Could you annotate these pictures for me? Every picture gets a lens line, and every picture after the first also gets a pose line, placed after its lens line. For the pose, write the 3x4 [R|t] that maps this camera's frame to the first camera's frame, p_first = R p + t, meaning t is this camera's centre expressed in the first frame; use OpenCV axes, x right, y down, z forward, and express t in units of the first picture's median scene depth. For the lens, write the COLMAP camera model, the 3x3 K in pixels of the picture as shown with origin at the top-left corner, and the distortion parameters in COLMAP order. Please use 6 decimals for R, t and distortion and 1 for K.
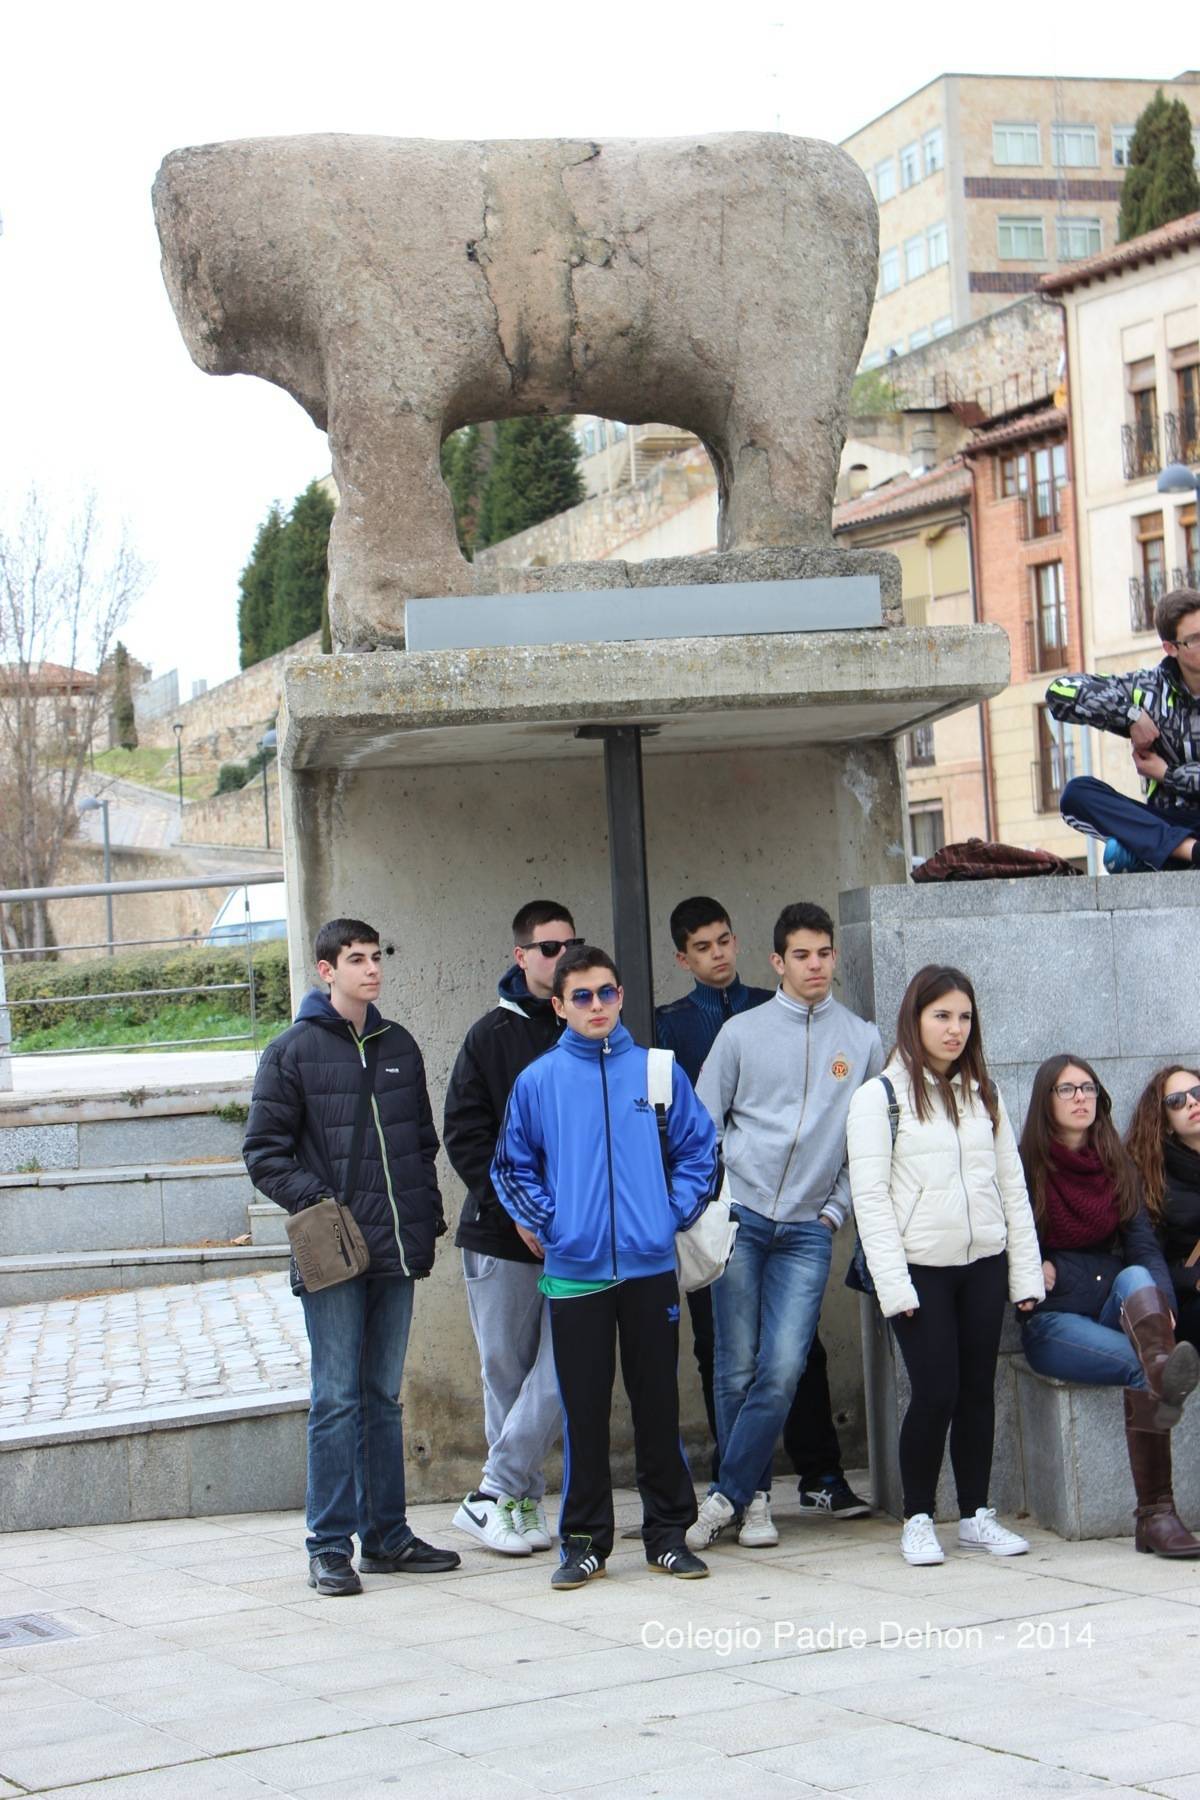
lens RADIAL K [[3714.8, 0, 539.2], [0, 3714.8, 901.2], [0, 0, 1]] dist [0.039234, 0.223092]
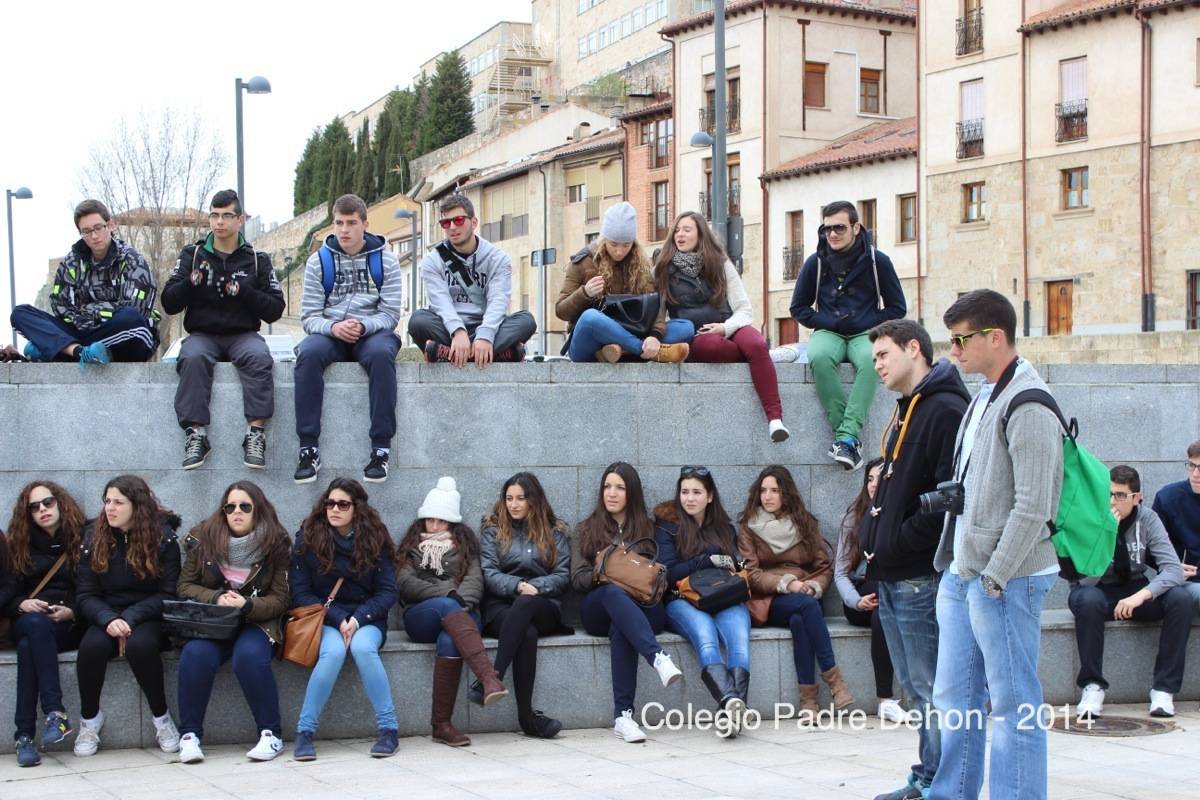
lens RADIAL K [[1998.1, 0, 600.0], [0, 1998.1, 400.0], [0, 0, 1]] dist [-0.013849, 0.076973]
pose [[0.997834, 0.047993, 0.044979, 0.306747], [-0.049032, 0.998549, 0.022287, -0.018181], [-0.043844, -0.024444, 0.998739, 0.068773]]
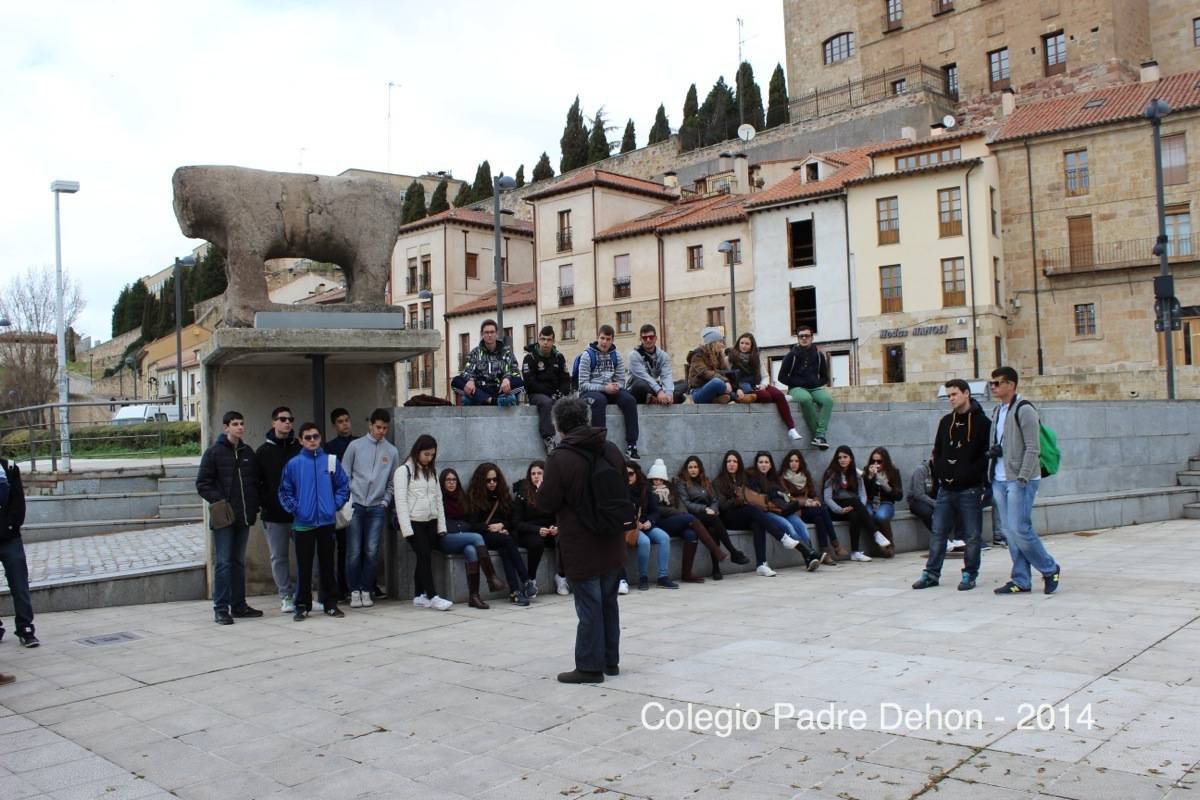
lens RADIAL K [[1126.5, 0, 600.0], [0, 1126.5, 400.0], [0, 0, 1]] dist [-0.114900, 0.023733]
pose [[0.940518, 0.036142, 0.337817, -0.065261], [-0.029293, 0.999249, -0.025351, 0.008257], [-0.338480, 0.013948, 0.940870, 0.002493]]
